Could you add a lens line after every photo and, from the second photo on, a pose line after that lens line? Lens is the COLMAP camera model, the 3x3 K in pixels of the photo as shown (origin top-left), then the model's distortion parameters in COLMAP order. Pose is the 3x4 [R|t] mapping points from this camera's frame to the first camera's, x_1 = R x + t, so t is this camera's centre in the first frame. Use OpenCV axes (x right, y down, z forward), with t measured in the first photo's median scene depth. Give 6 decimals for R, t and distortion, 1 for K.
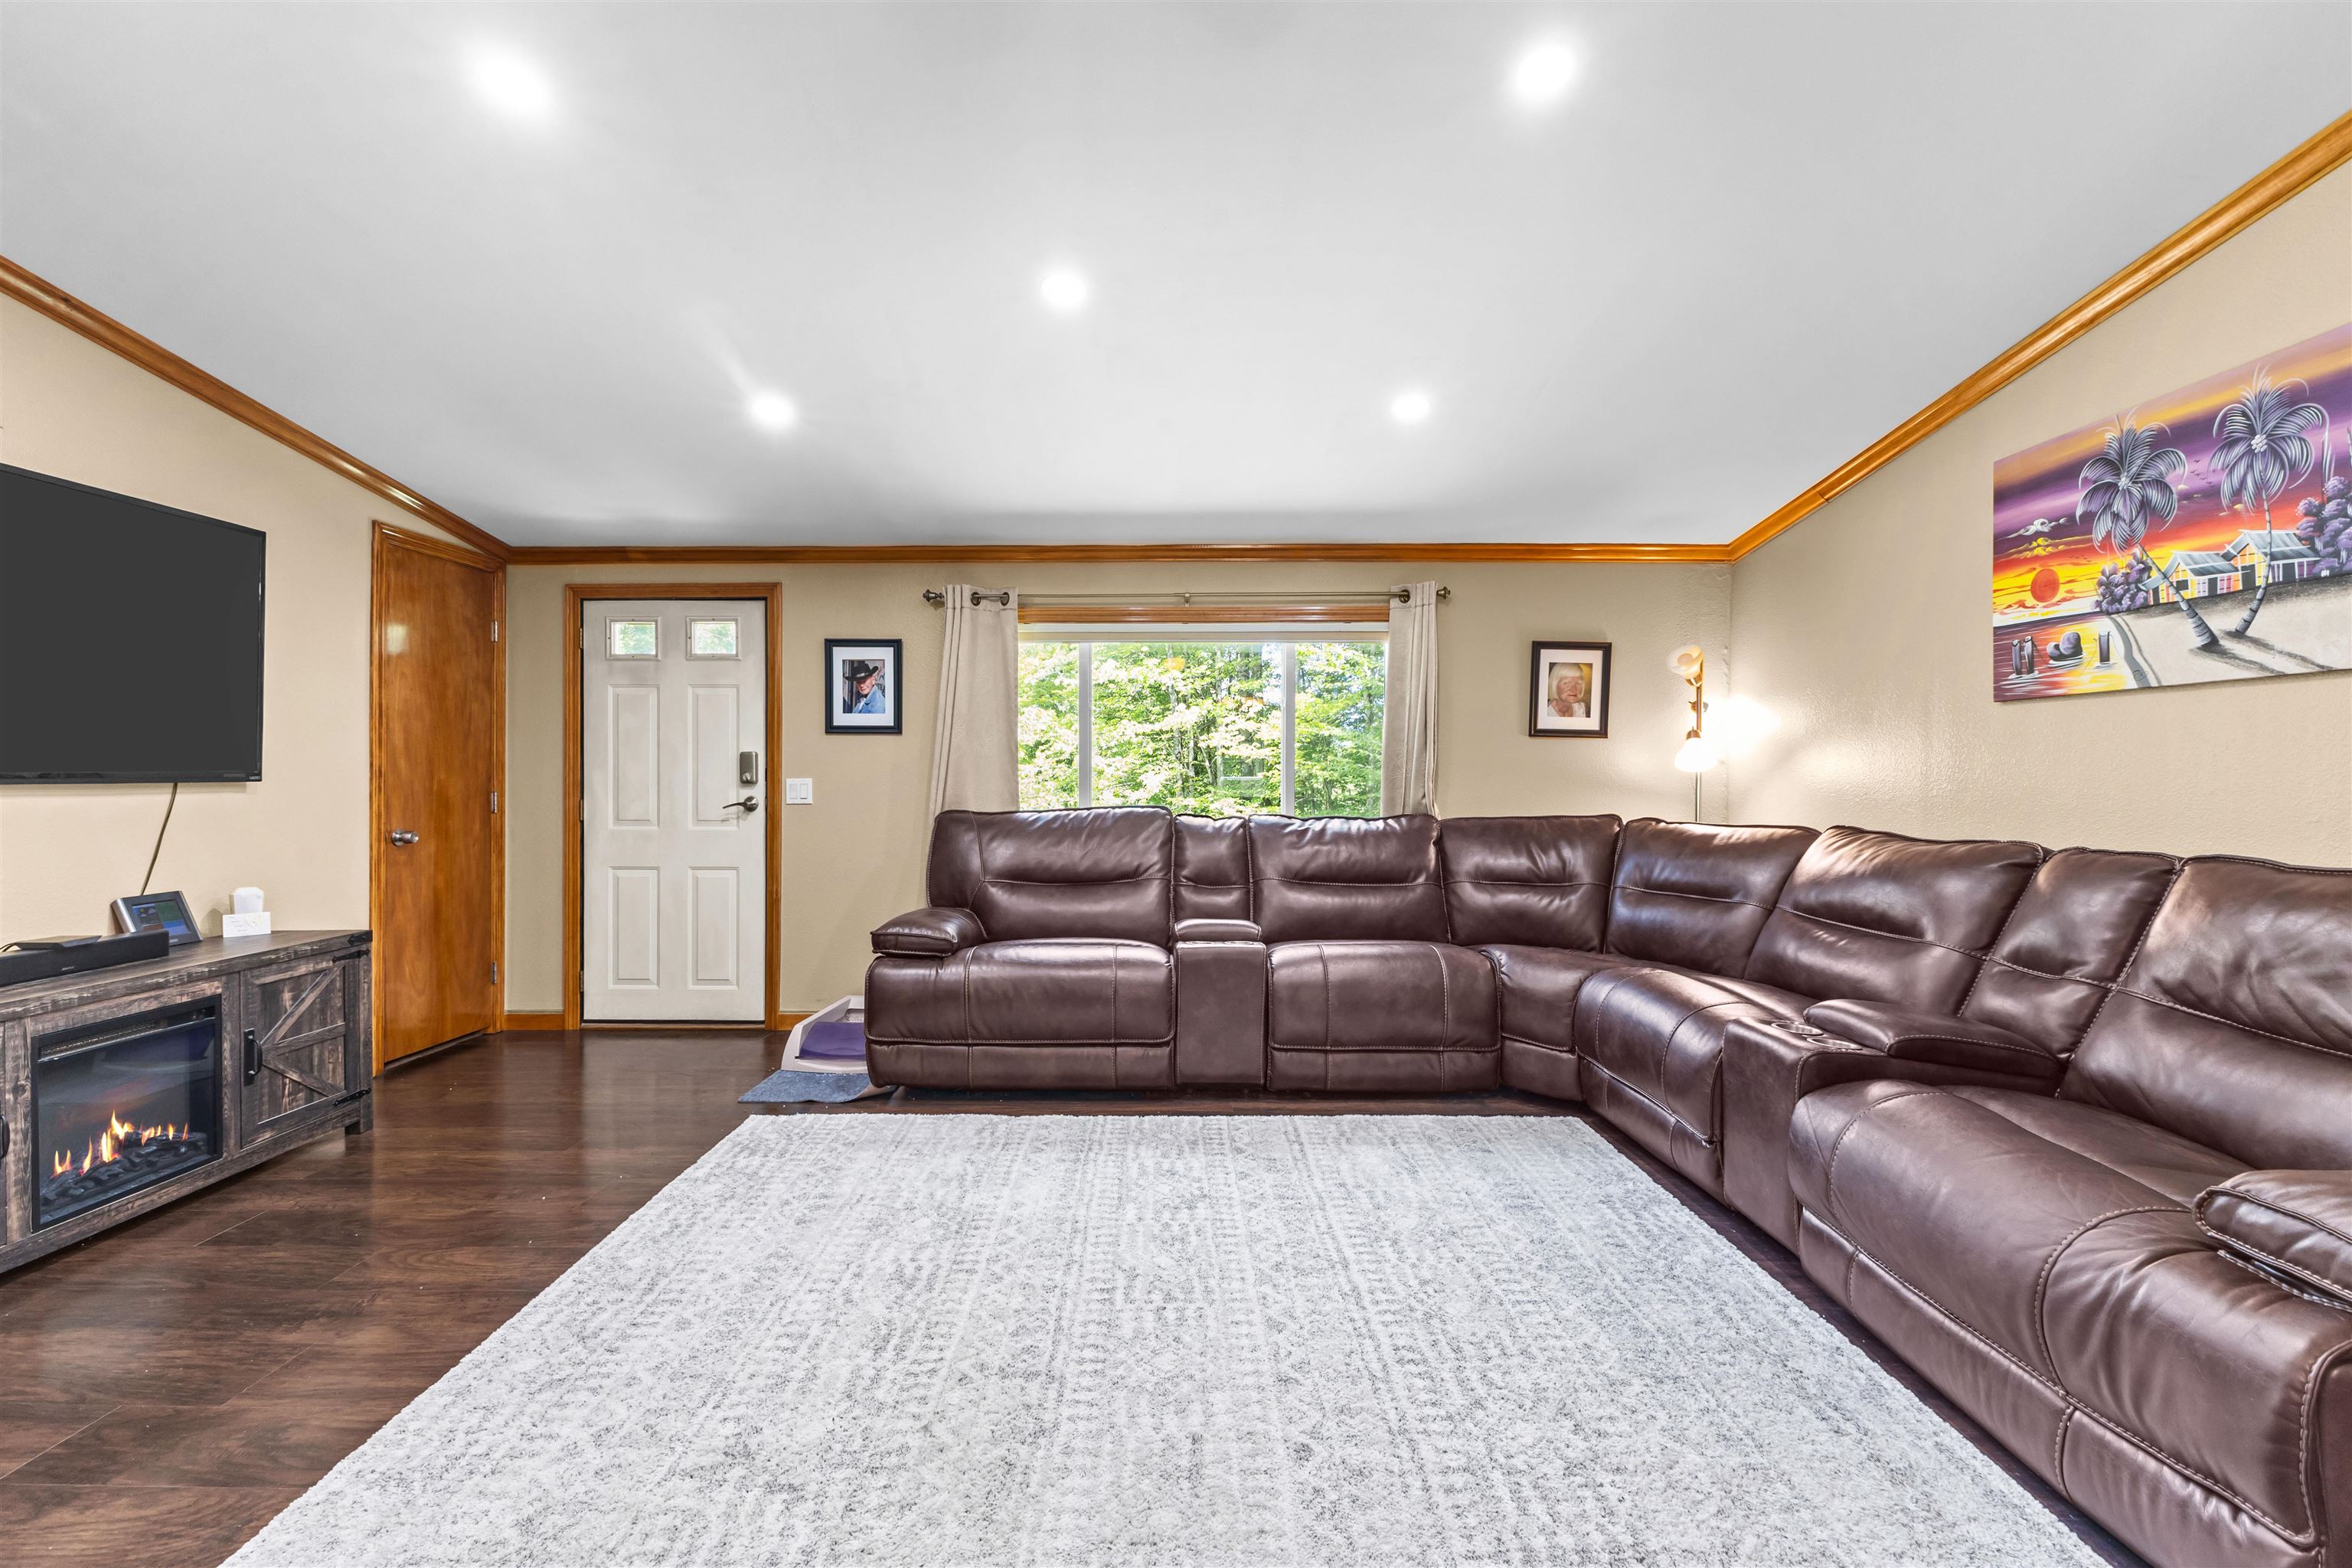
lens RADIAL K [[1029.0, 0, 1164.1], [0, 1029.0, 782.6], [0, 0, 1]] dist [0.014399, -0.003942]
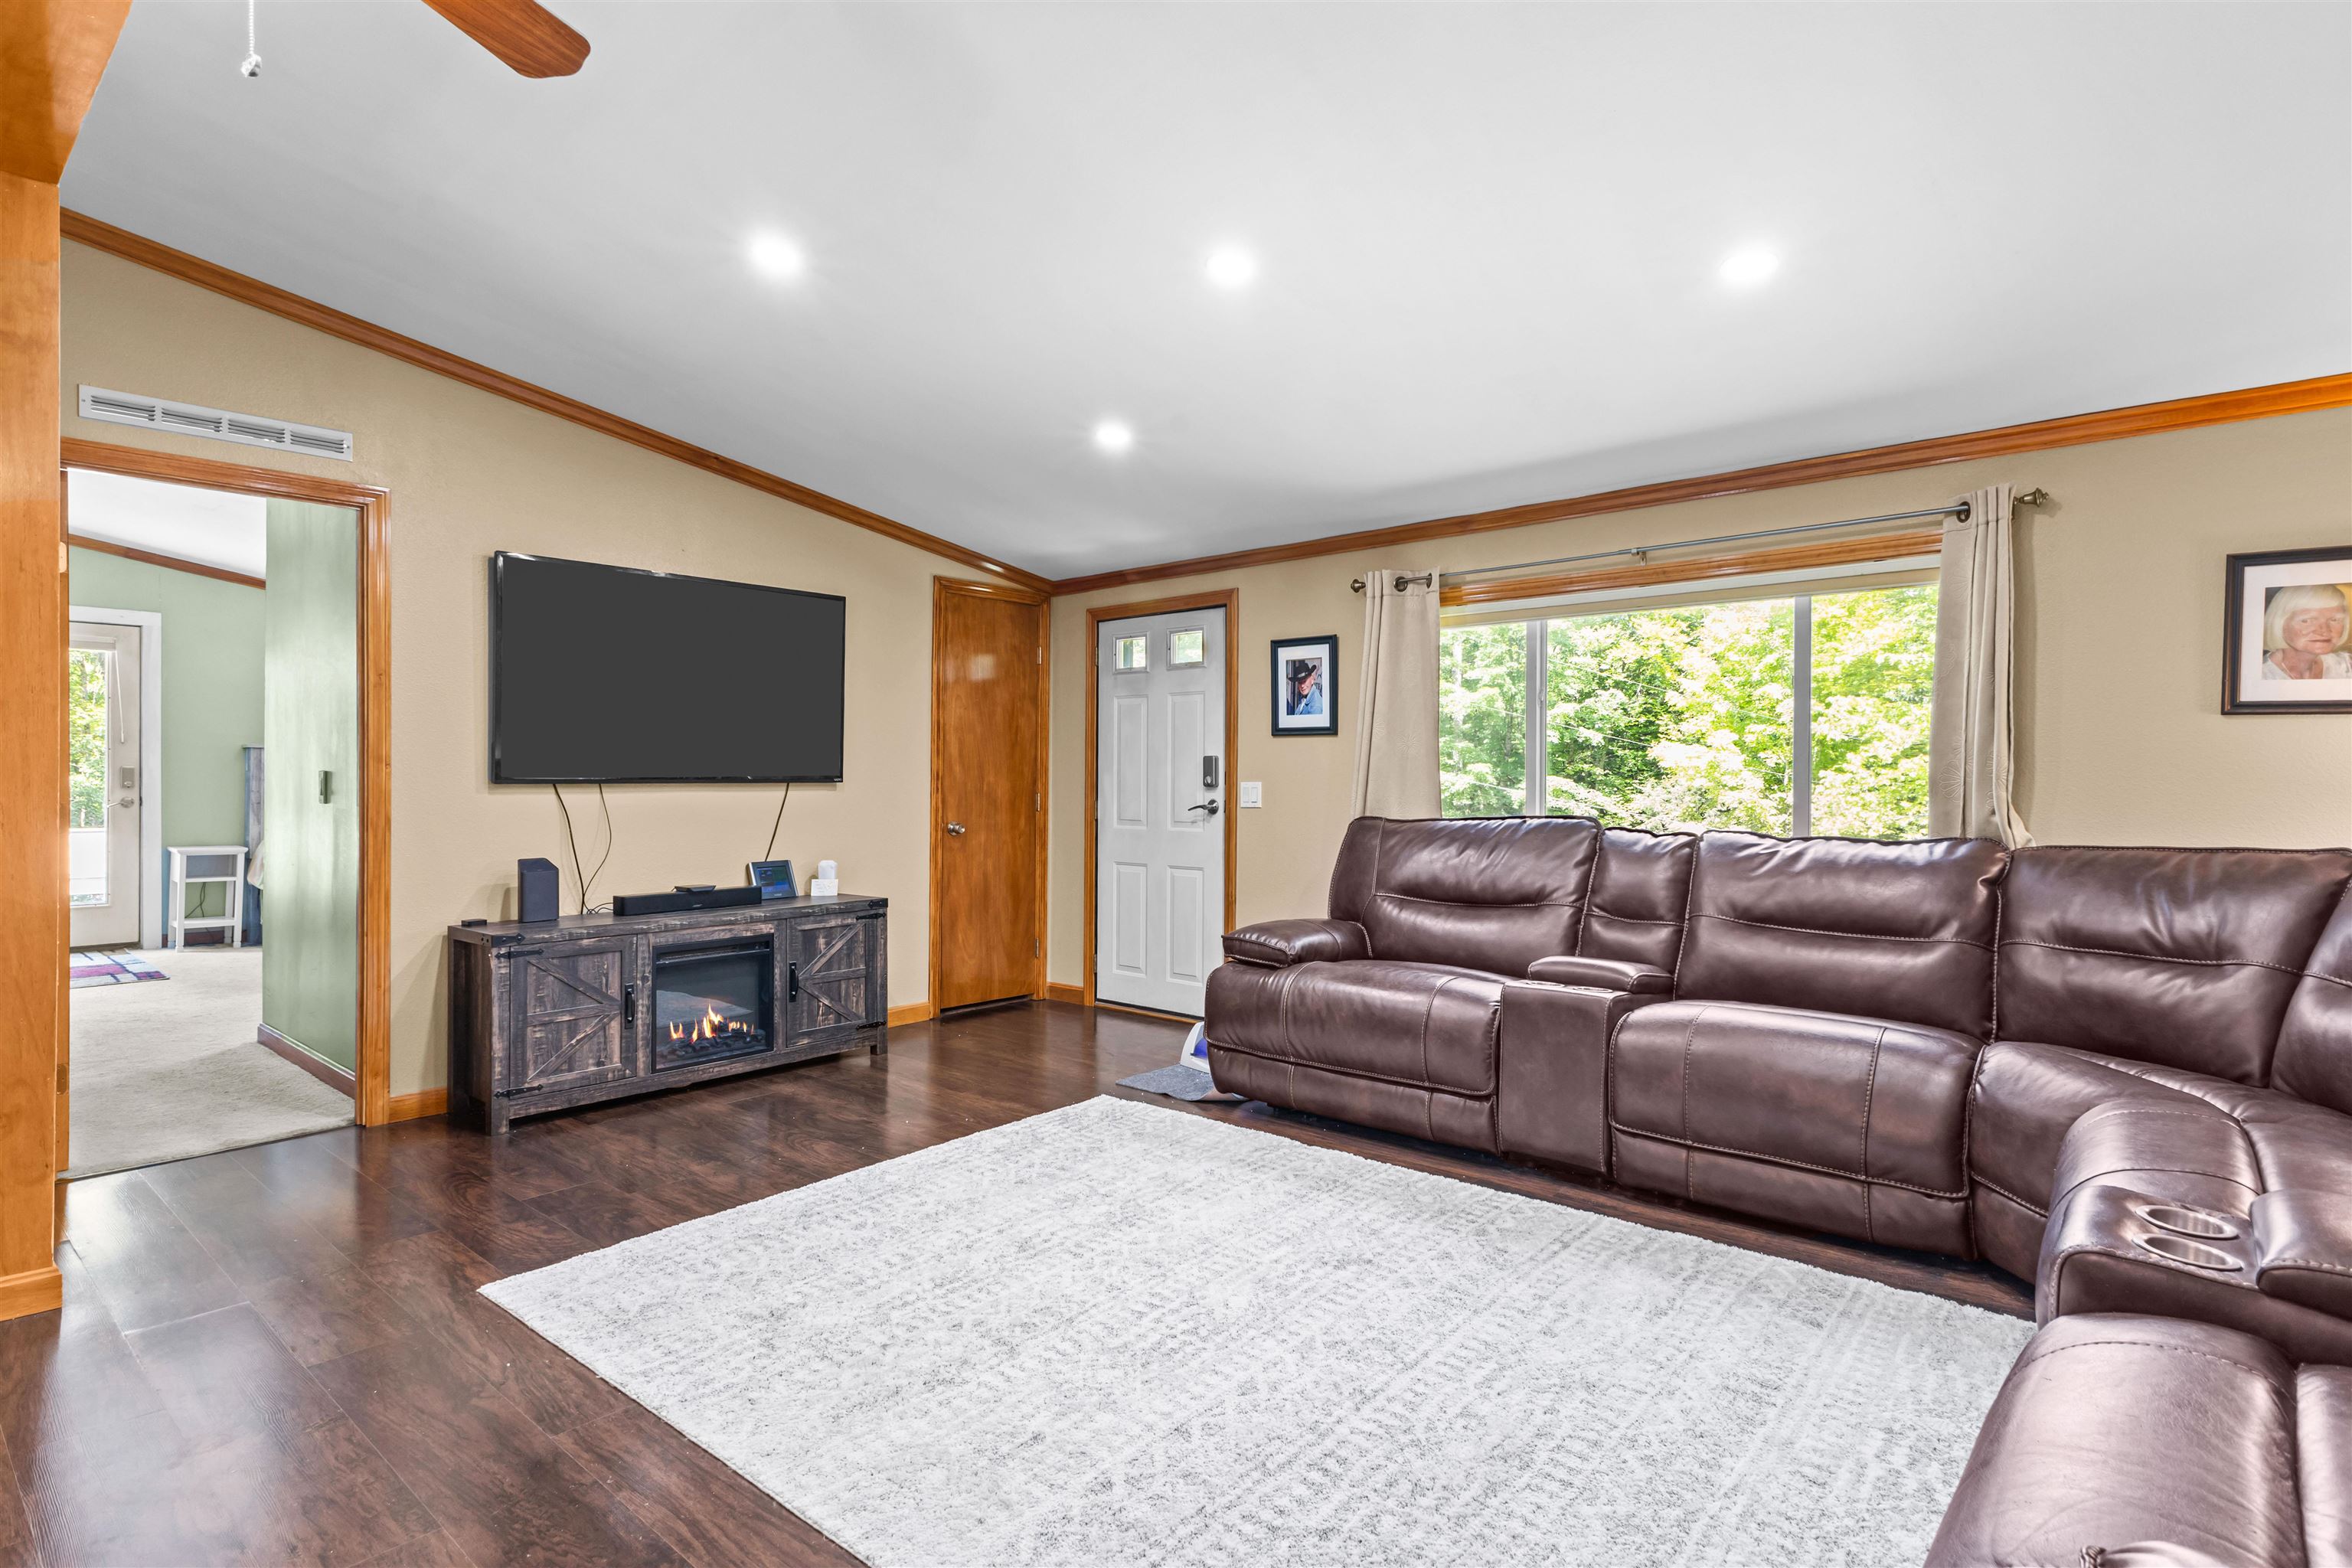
lens RADIAL K [[1196.3, 0, 1192.6], [0, 1196.3, 776.5], [0, 0, 1]] dist [0.018808, -0.001390]
pose [[0.764338, -0.000748, -0.644815, 0.420531], [-0.006598, 0.999938, -0.008980, 0.001864], [0.644782, 0.011118, 0.764286, 0.092808]]
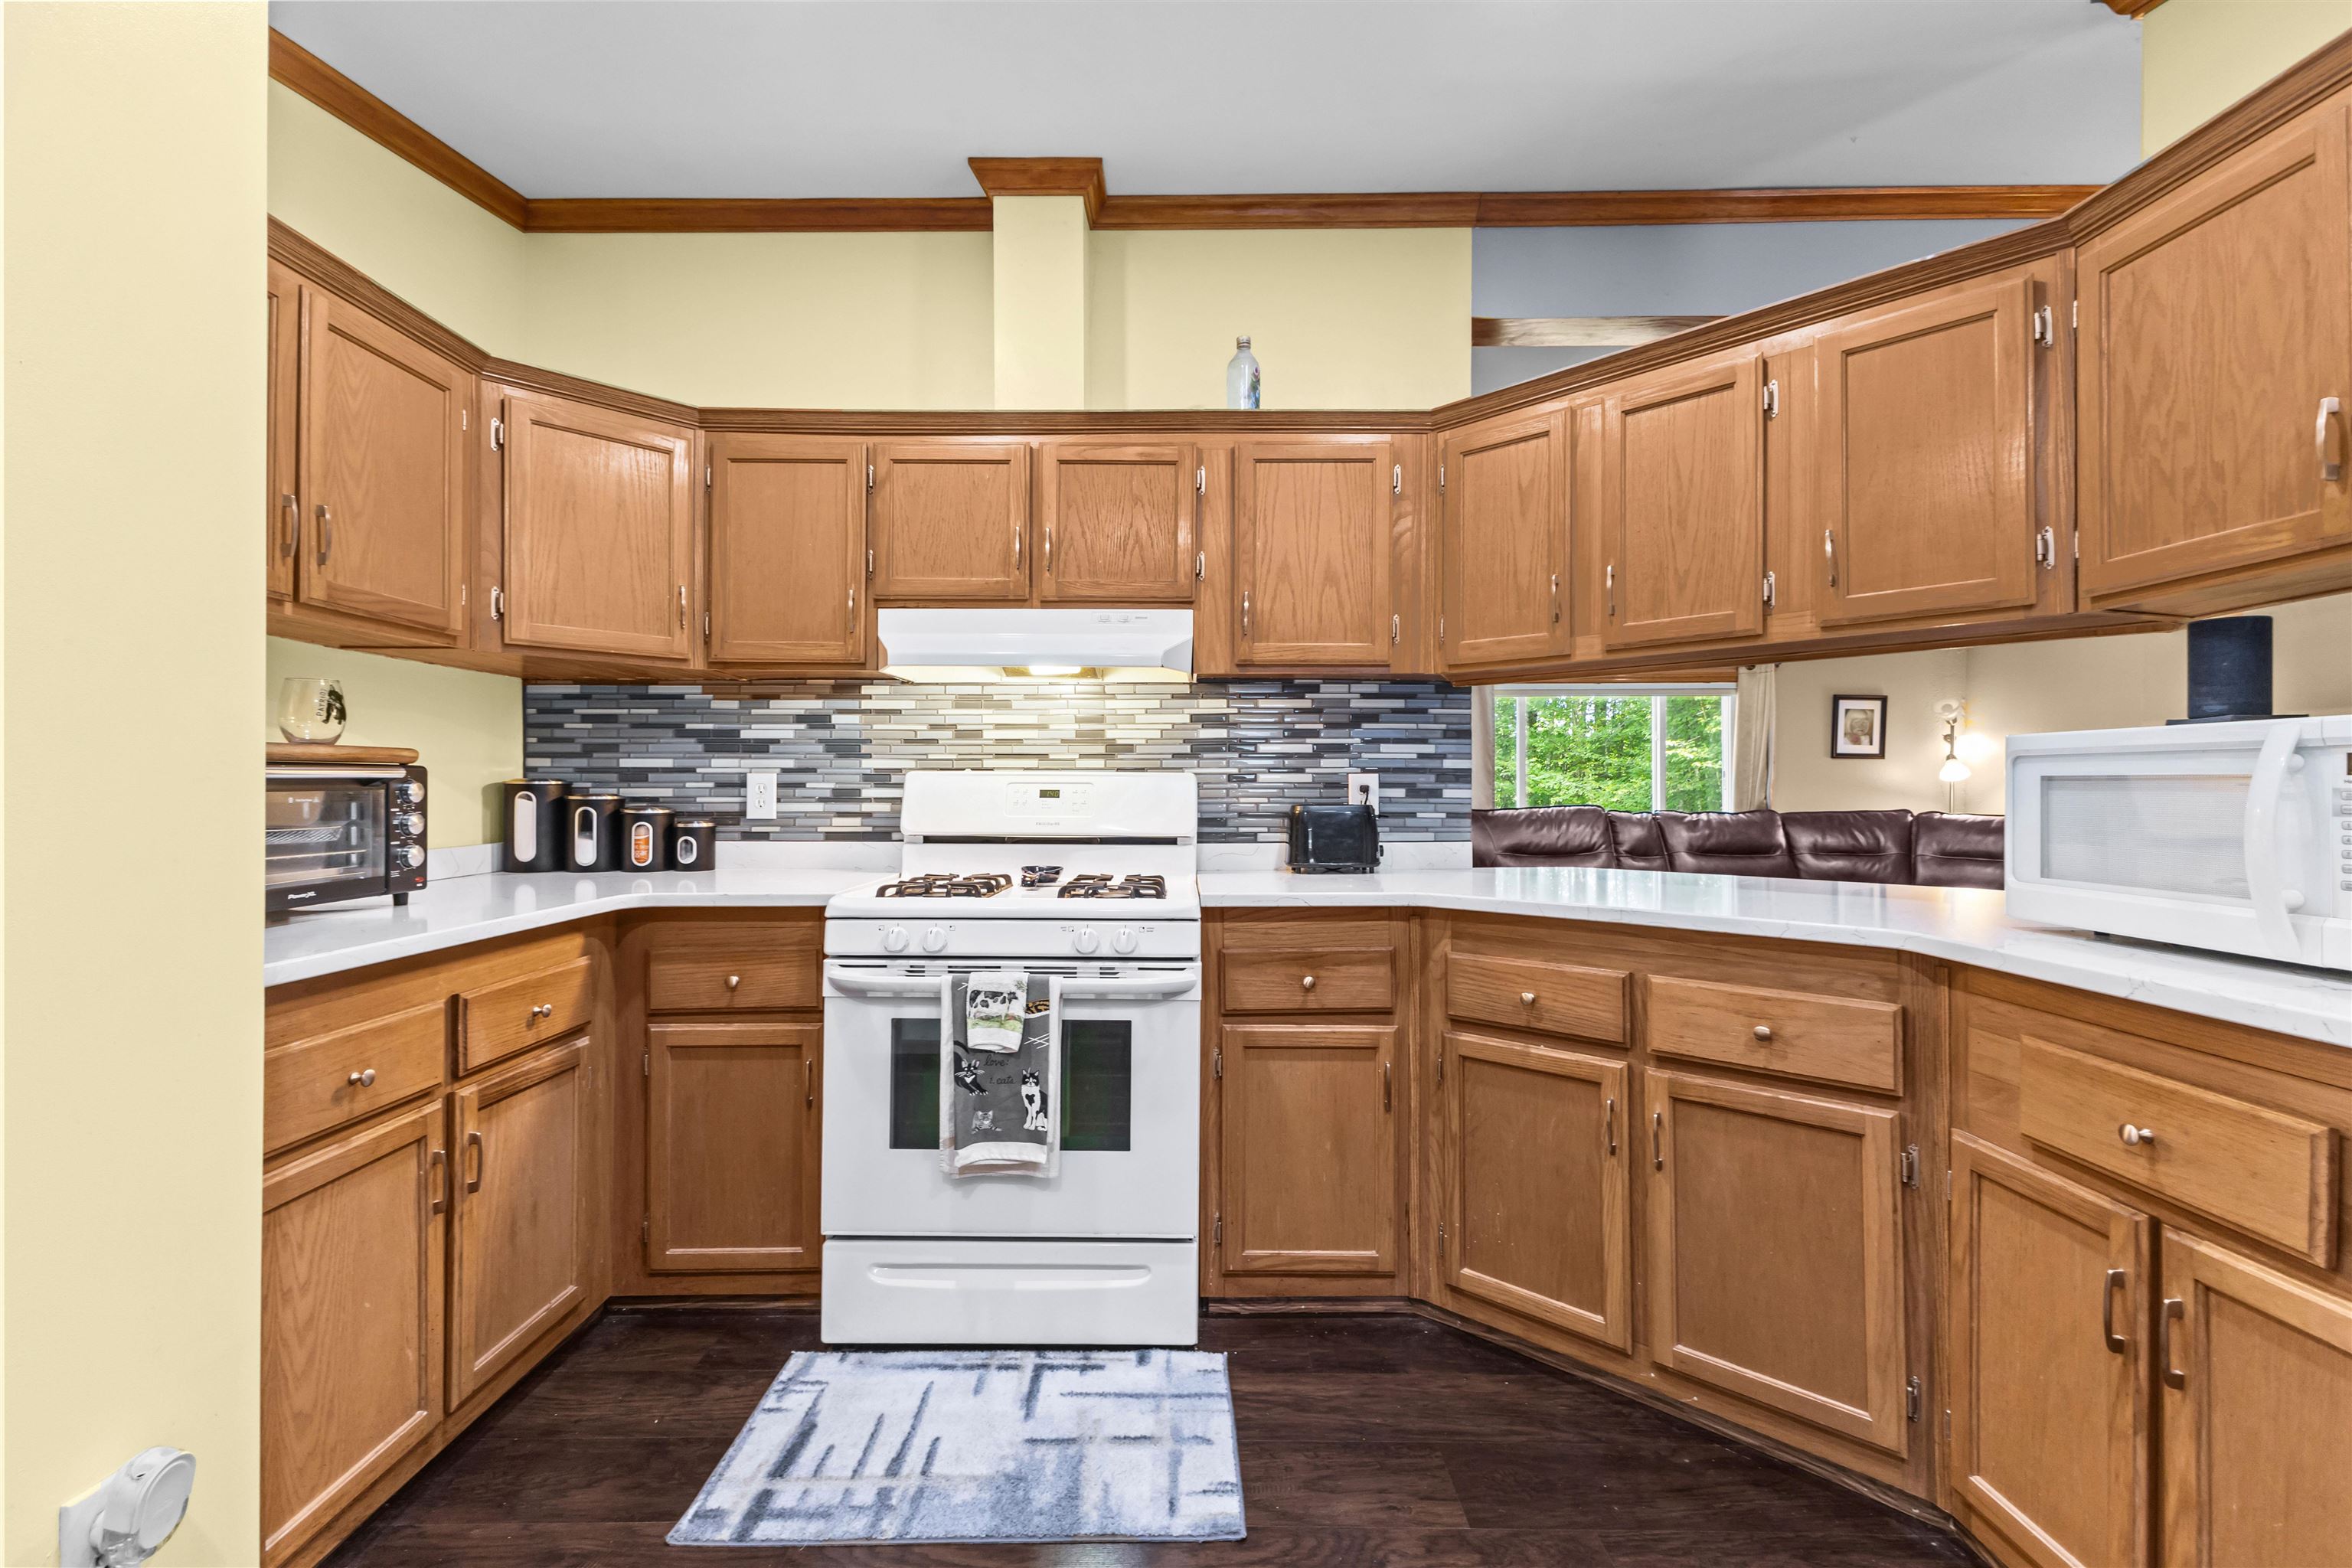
lens RADIAL K [[1013.2, 0, 1175.8], [0, 1013.2, 783.6], [0, 0, 1]] dist [0.012672, -0.001755]
pose [[0.999980, -0.002953, 0.005583, -0.723489], [0.003006, 0.999950, -0.009561, 0.003740], [-0.005554, 0.009578, 0.999939, -0.562506]]
